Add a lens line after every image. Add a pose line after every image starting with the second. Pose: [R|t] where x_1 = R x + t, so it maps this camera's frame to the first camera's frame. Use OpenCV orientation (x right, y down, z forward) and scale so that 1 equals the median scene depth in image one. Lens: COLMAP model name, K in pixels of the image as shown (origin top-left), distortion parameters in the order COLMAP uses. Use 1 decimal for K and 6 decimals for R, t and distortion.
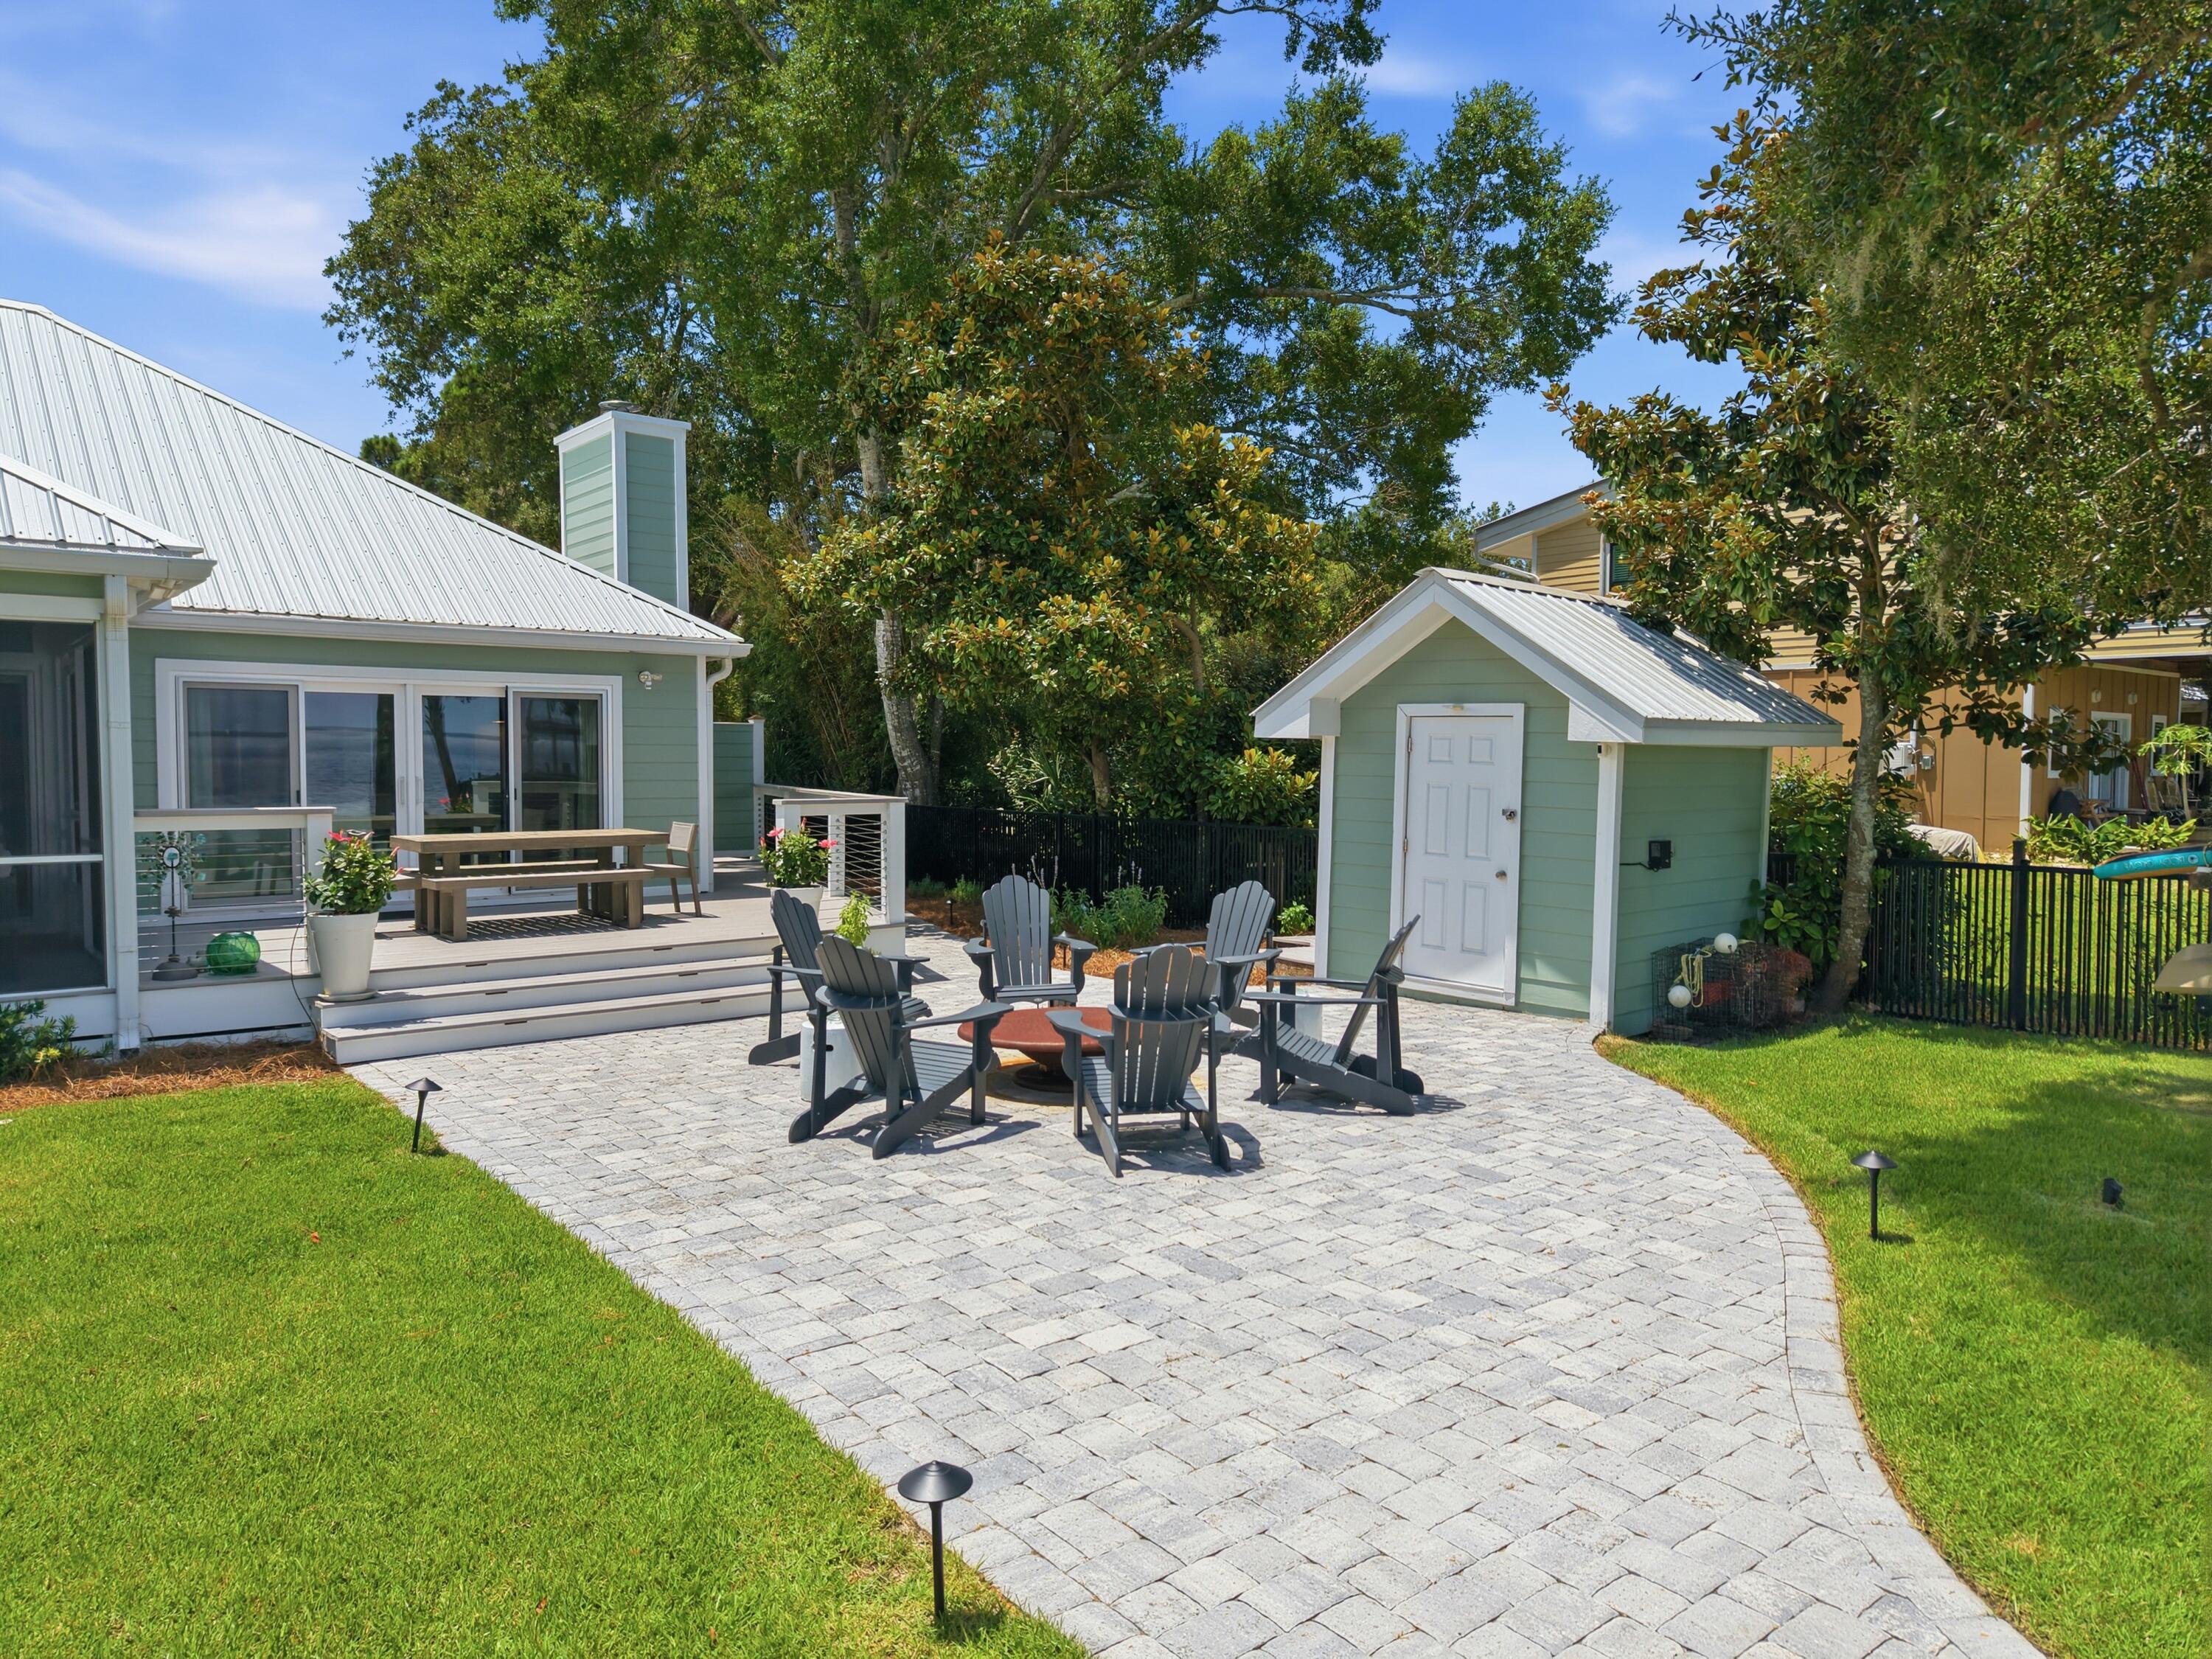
lens RADIAL K [[1474.0, 0, 1131.8], [0, 1474.0, 836.2], [0, 0, 1]] dist [0.001855, -0.000567]
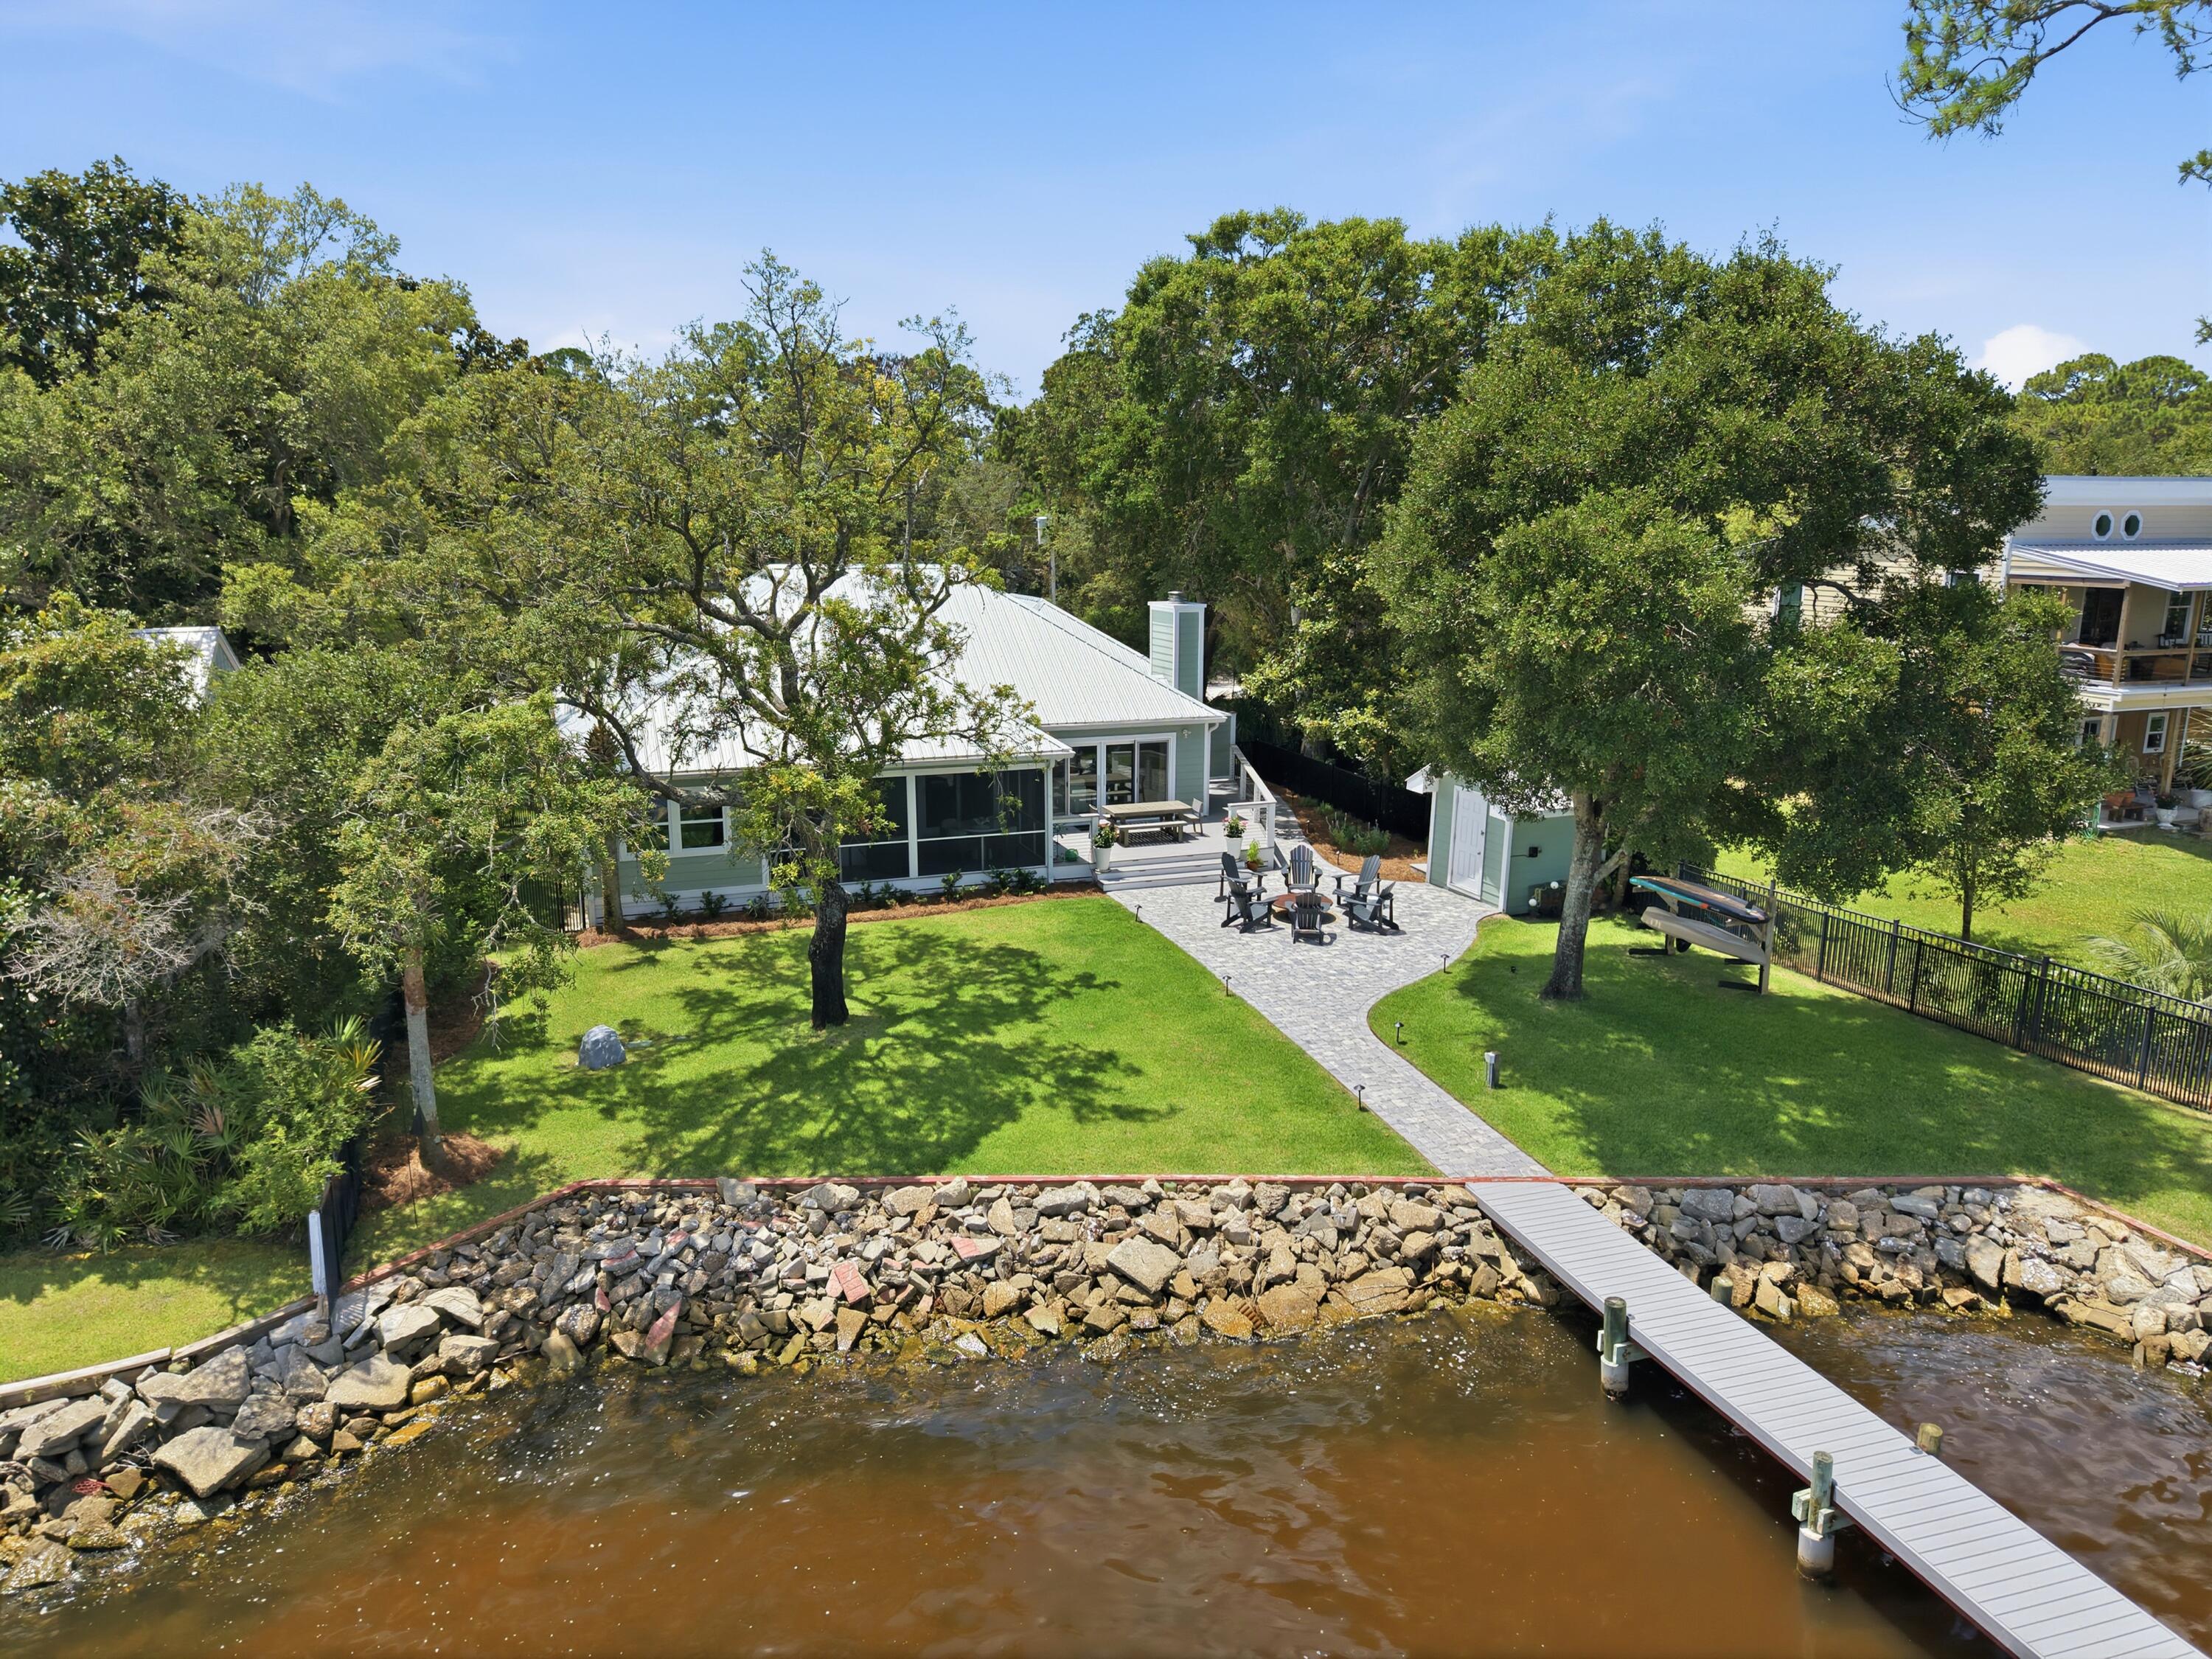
lens RADIAL K [[1487.8, 0, 1109.7], [0, 1487.8, 848.2], [0, 0, 1]] dist [0.011693, -0.005910]
pose [[0.938373, 0.078639, -0.336560, 0.424395], [-0.018930, 0.984004, 0.177139, -0.366786], [0.345106, -0.159851, 0.924851, -1.443974]]
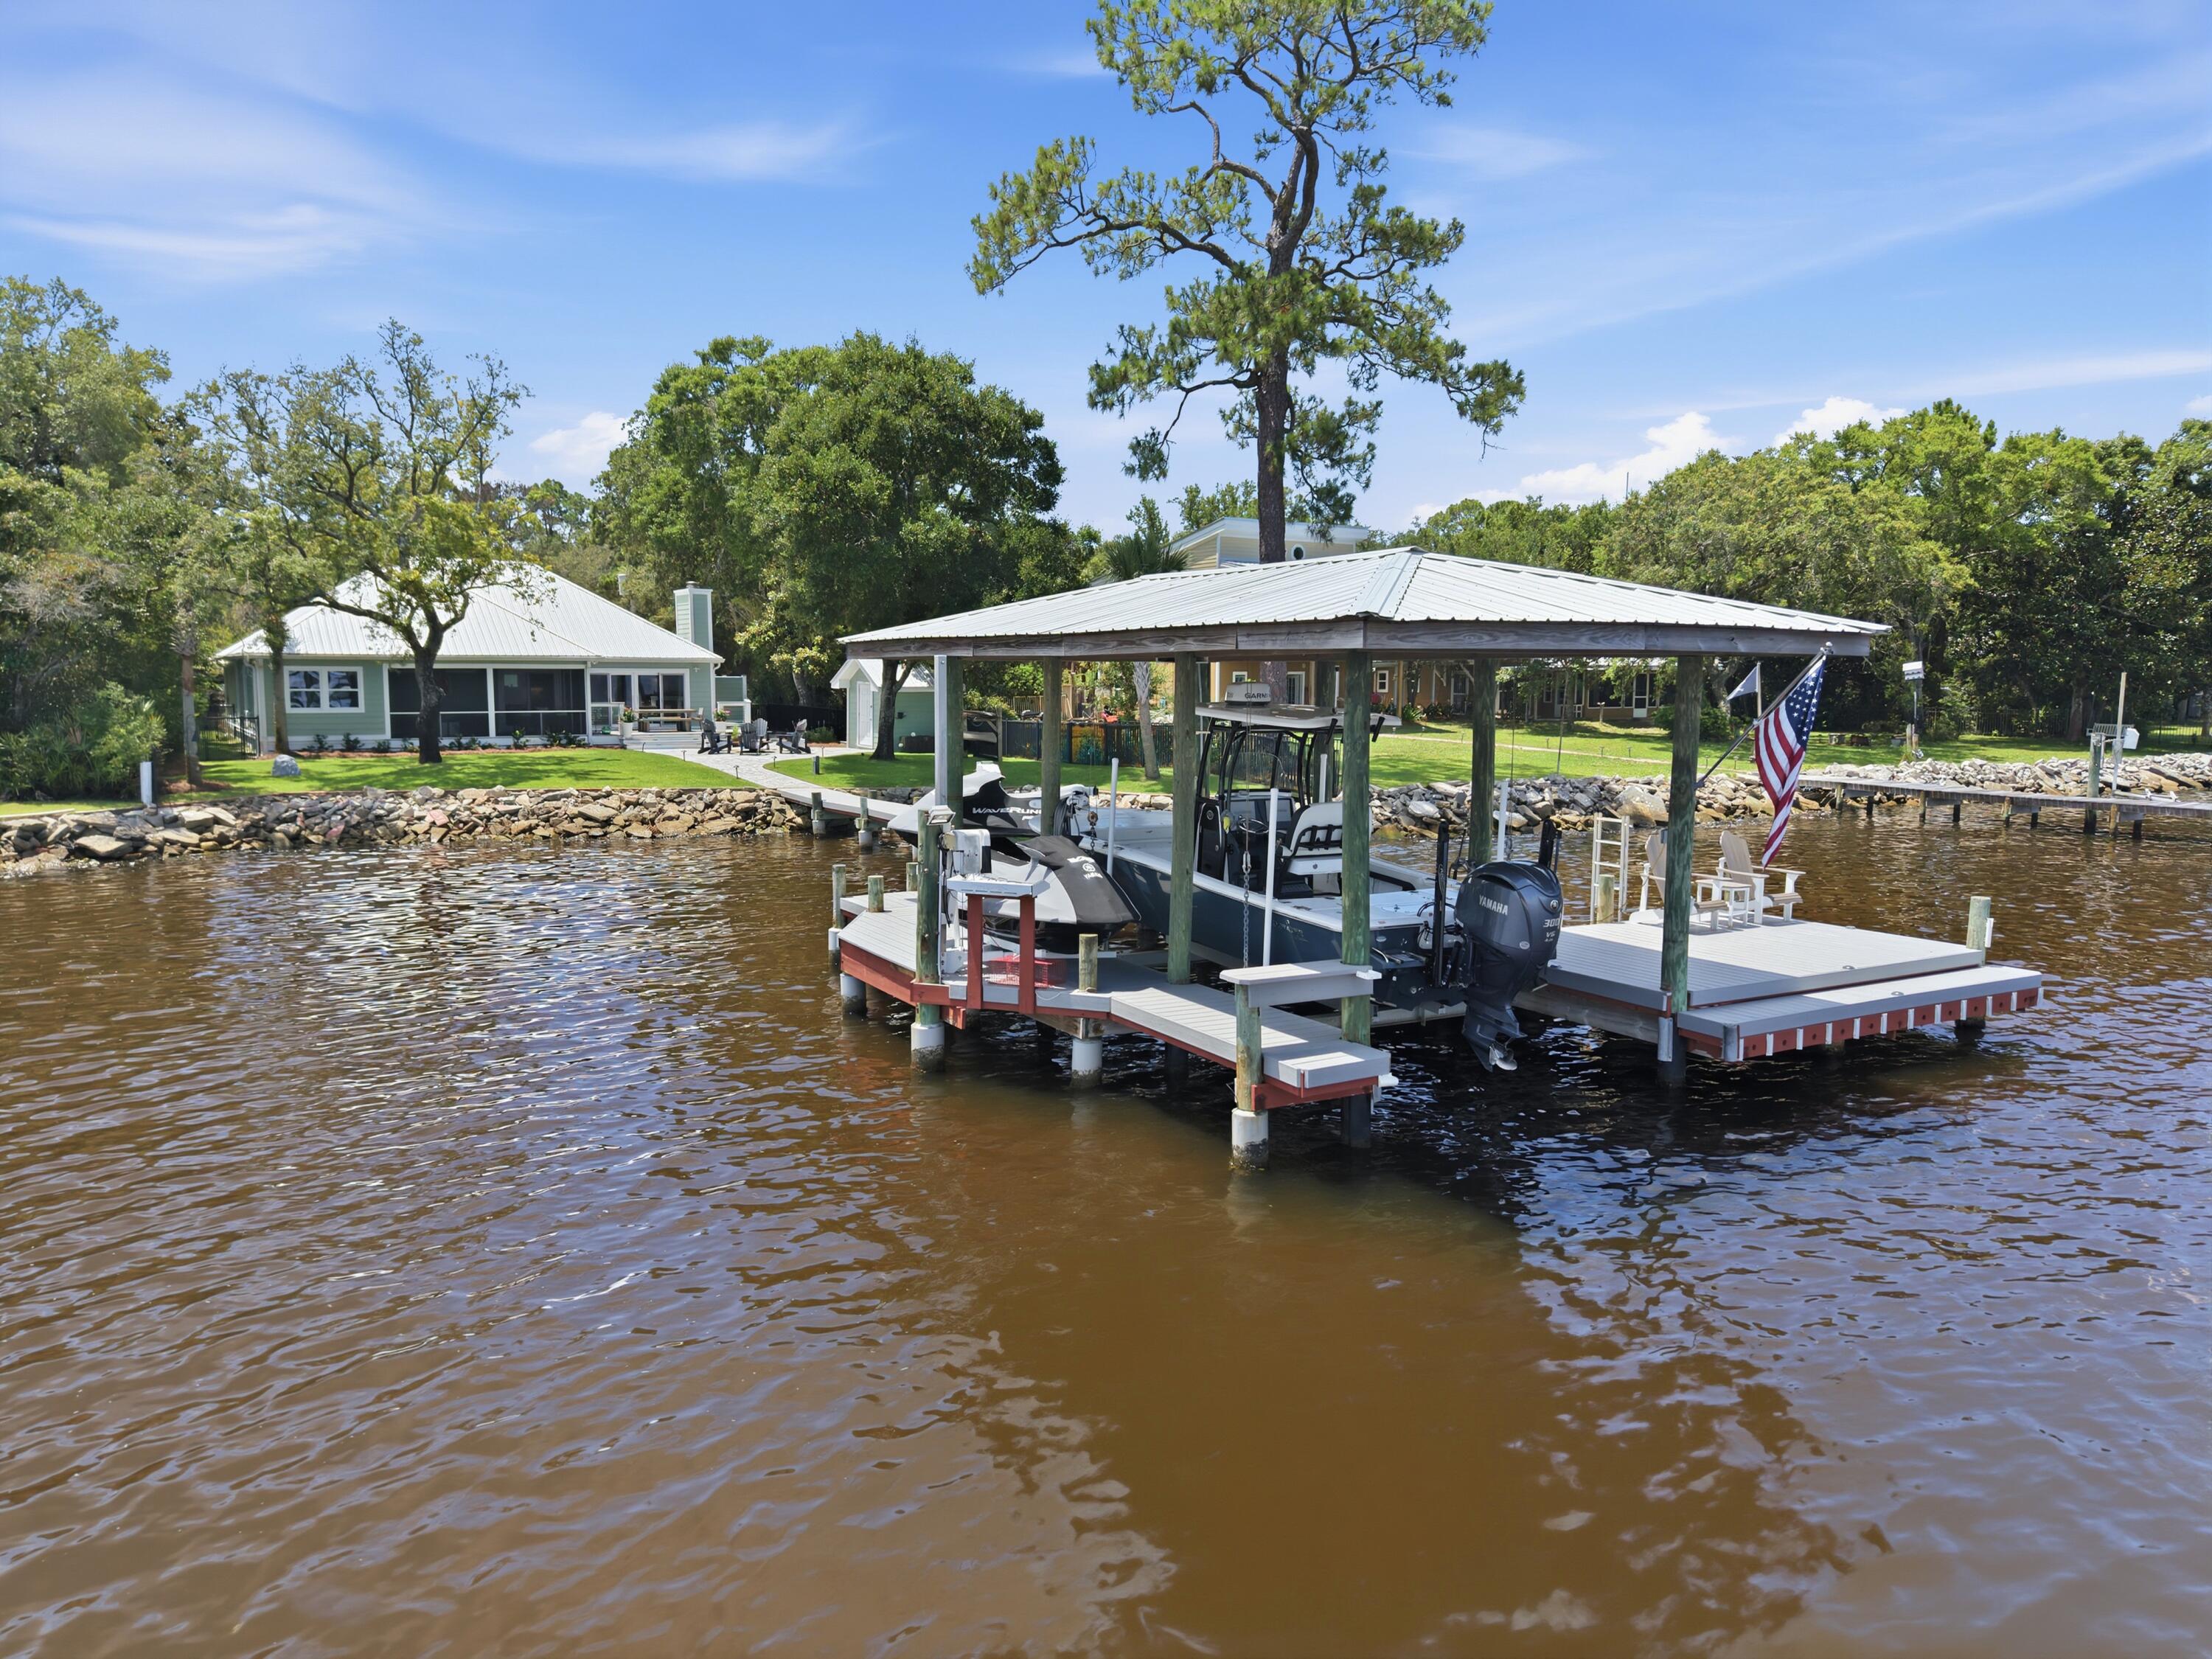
lens RADIAL K [[1511.9, 0, 1147.8], [0, 1511.9, 858.7], [0, 0, 1]] dist [-0.003502, -0.007209]
pose [[0.994204, 0.014838, -0.106484, 1.242200], [-0.007293, 0.997457, 0.070895, 0.092183], [0.107265, -0.069707, 0.991784, -2.745351]]
